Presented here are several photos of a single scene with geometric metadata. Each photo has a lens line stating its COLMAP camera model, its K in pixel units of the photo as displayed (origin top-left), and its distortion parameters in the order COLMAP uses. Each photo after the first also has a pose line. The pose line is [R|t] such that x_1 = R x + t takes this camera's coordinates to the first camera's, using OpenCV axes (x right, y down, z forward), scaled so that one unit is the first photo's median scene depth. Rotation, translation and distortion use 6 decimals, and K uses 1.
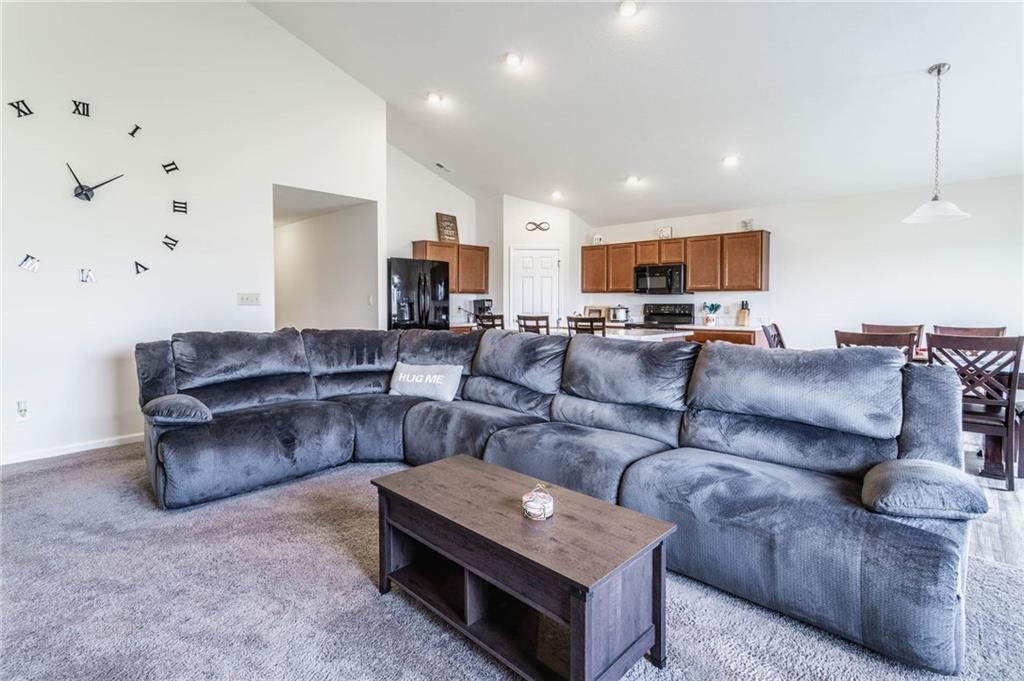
lens RADIAL K [[523.4, 0, 528.4], [0, 523.4, 314.9], [0, 0, 1]] dist [0.000958, 0.000132]
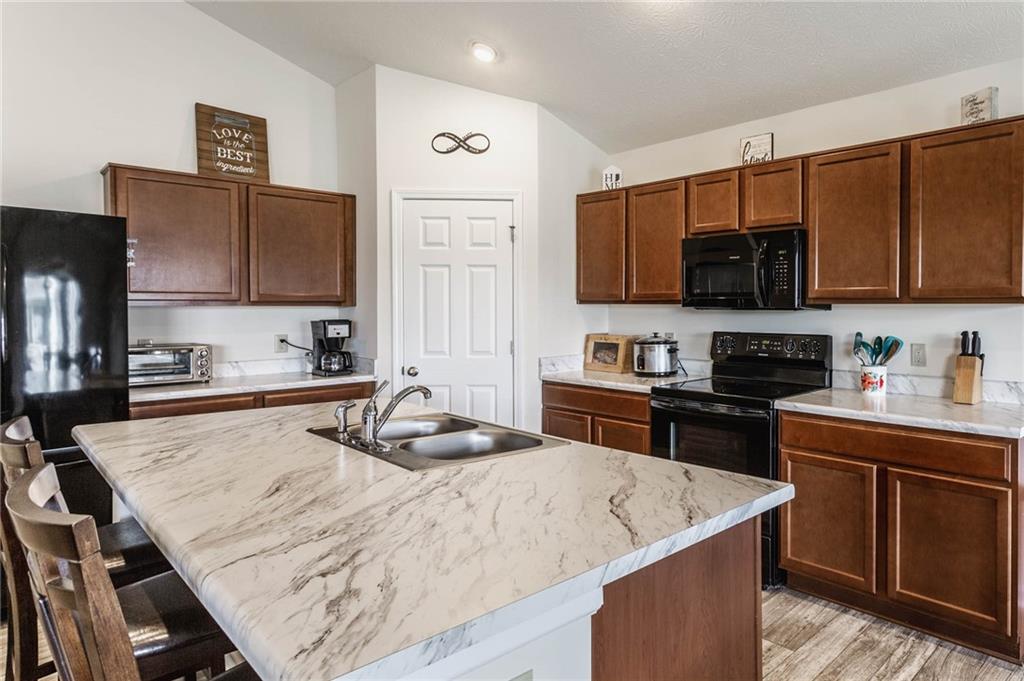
lens RADIAL K [[635.6, 0, 679.2], [0, 635.6, 317.2], [0, 0, 1]] dist [-0.003605, 0.000847]
pose [[0.999673, 0.000727, 0.025551, 0.187098], [-0.000572, 0.999981, -0.006093, -0.030242], [-0.025555, 0.006077, 0.999655, 0.521959]]
